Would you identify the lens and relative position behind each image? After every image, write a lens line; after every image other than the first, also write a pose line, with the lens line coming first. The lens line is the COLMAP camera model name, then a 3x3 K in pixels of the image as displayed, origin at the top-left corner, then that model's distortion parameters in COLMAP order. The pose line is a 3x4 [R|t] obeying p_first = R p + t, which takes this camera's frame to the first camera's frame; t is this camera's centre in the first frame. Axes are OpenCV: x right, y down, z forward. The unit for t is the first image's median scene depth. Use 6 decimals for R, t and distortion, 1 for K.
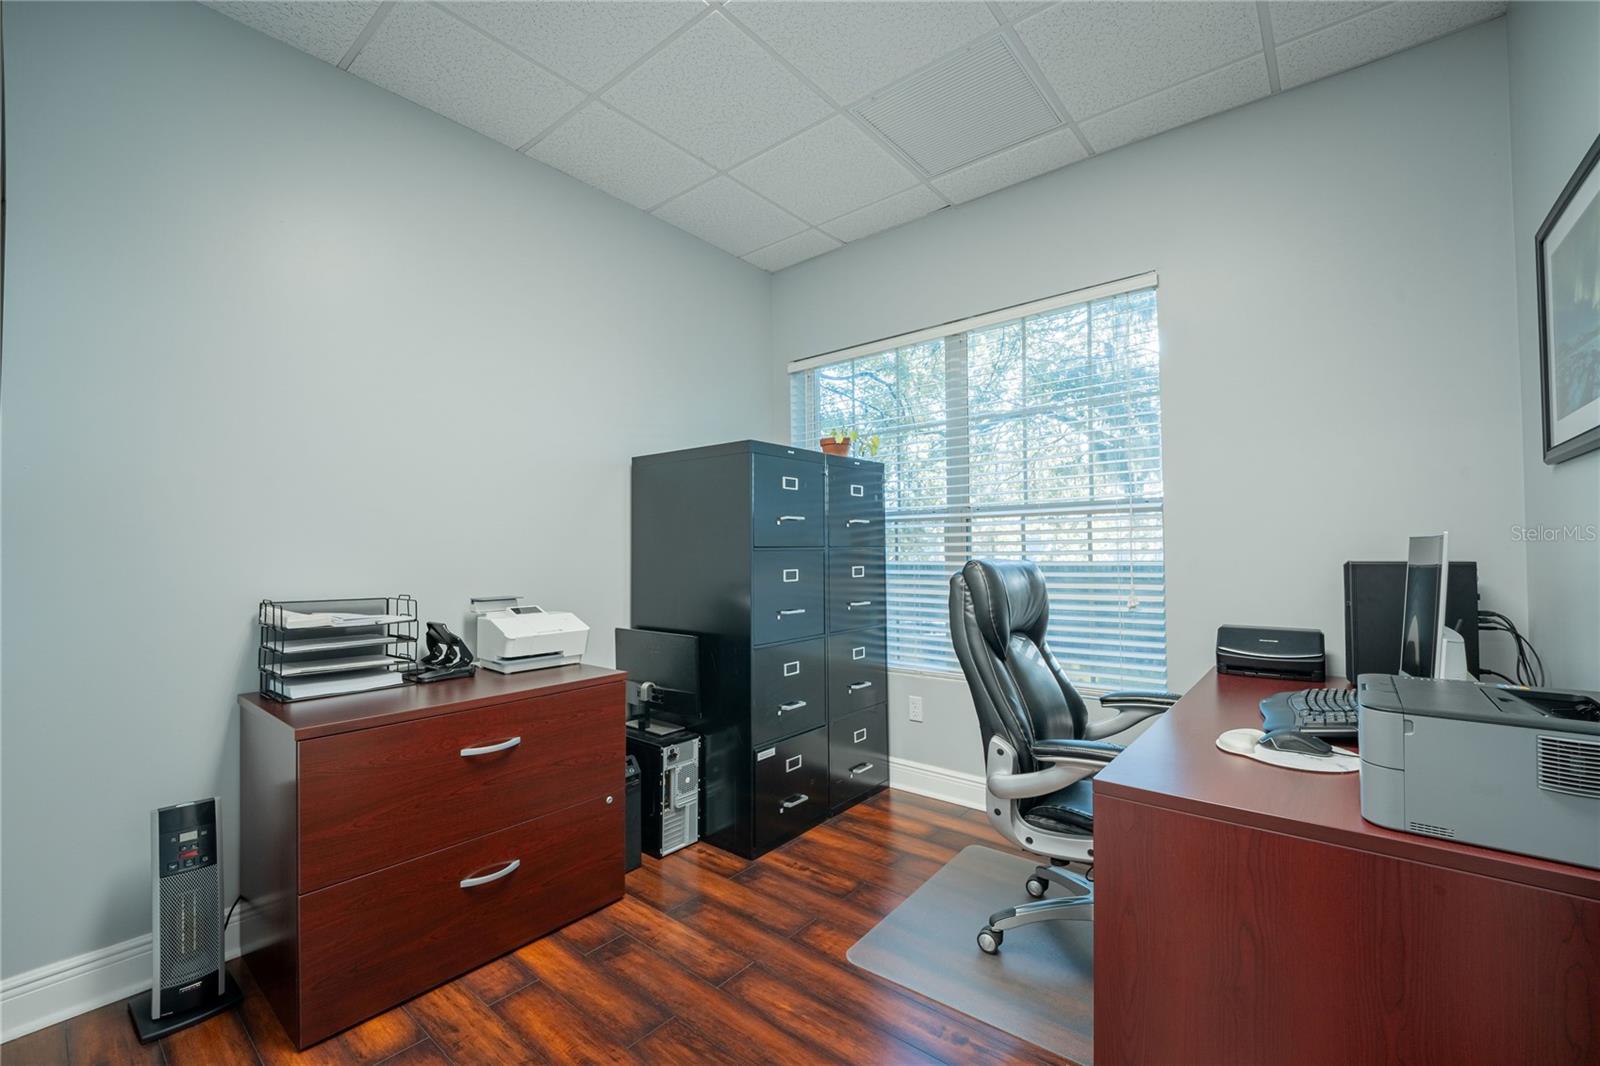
lens RADIAL K [[663.1, 0, 796.3], [0, 663.1, 539.5], [0, 0, 1]] dist [-0.003037, -0.000577]
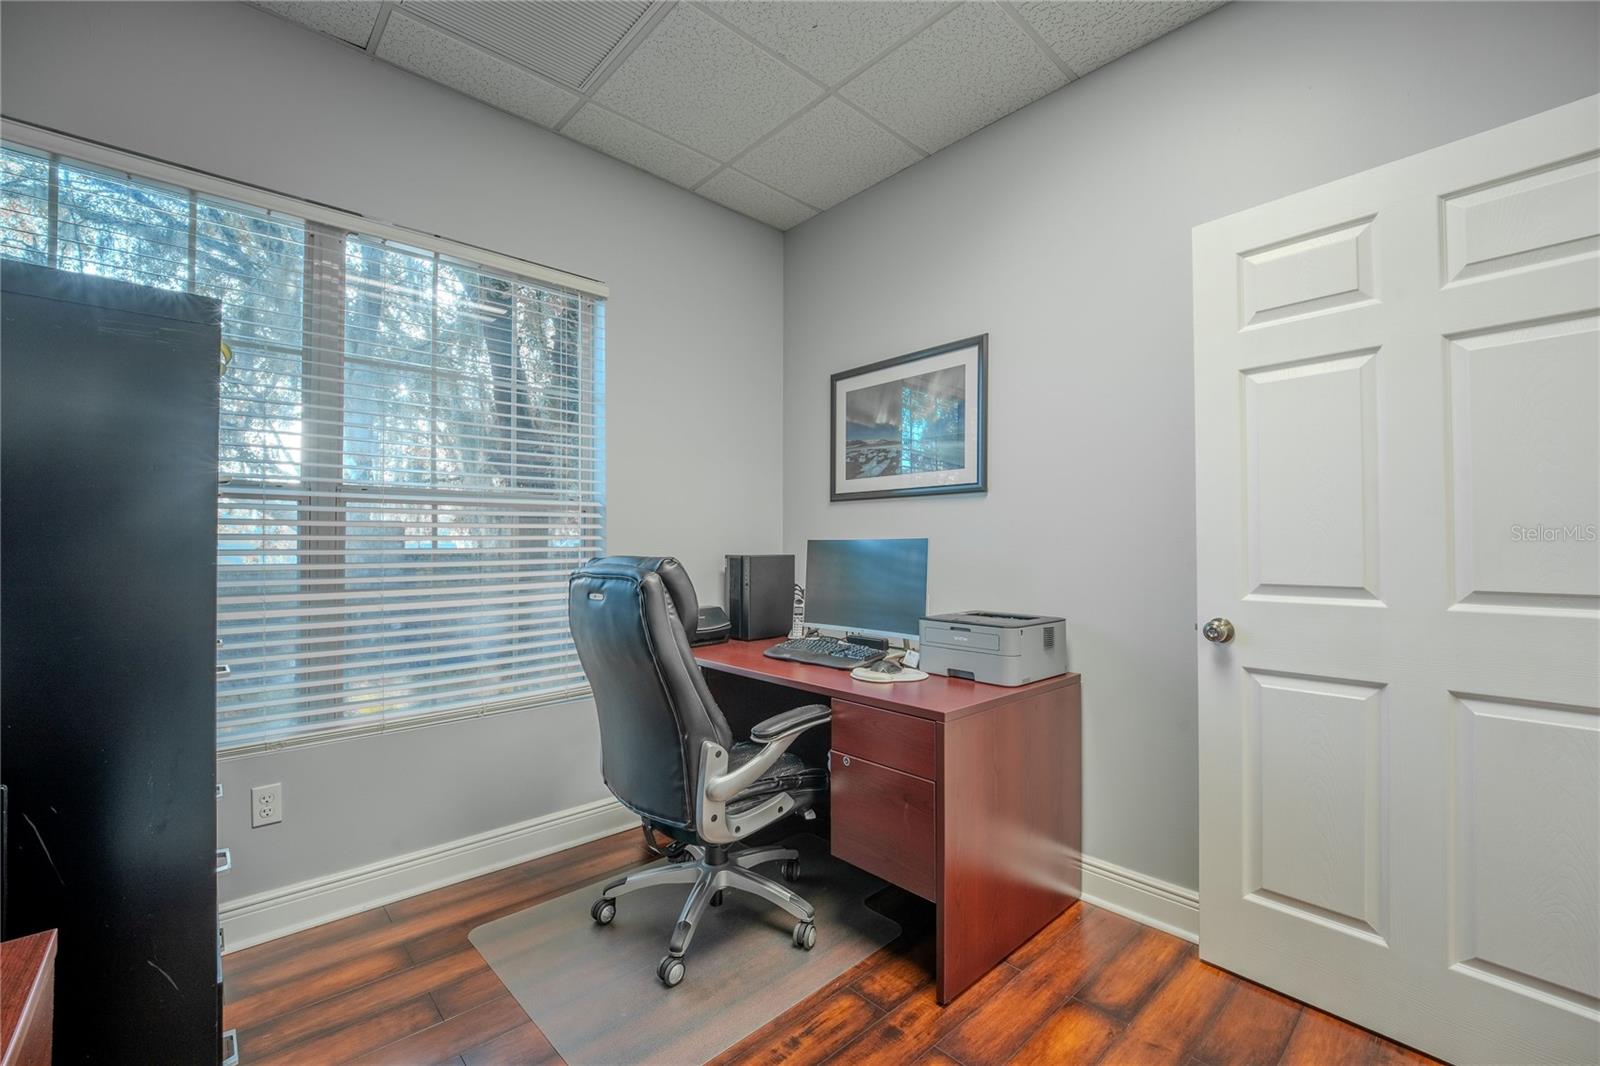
lens RADIAL K [[672.2, 0, 797.2], [0, 672.2, 548.1], [0, 0, 1]] dist [0.001601, 0.000019]
pose [[0.138979, 0.006508, 0.990274, -0.396514], [-0.016519, 0.999855, -0.004252, 0.013647], [-0.990157, -0.015767, 0.139067, 0.460917]]
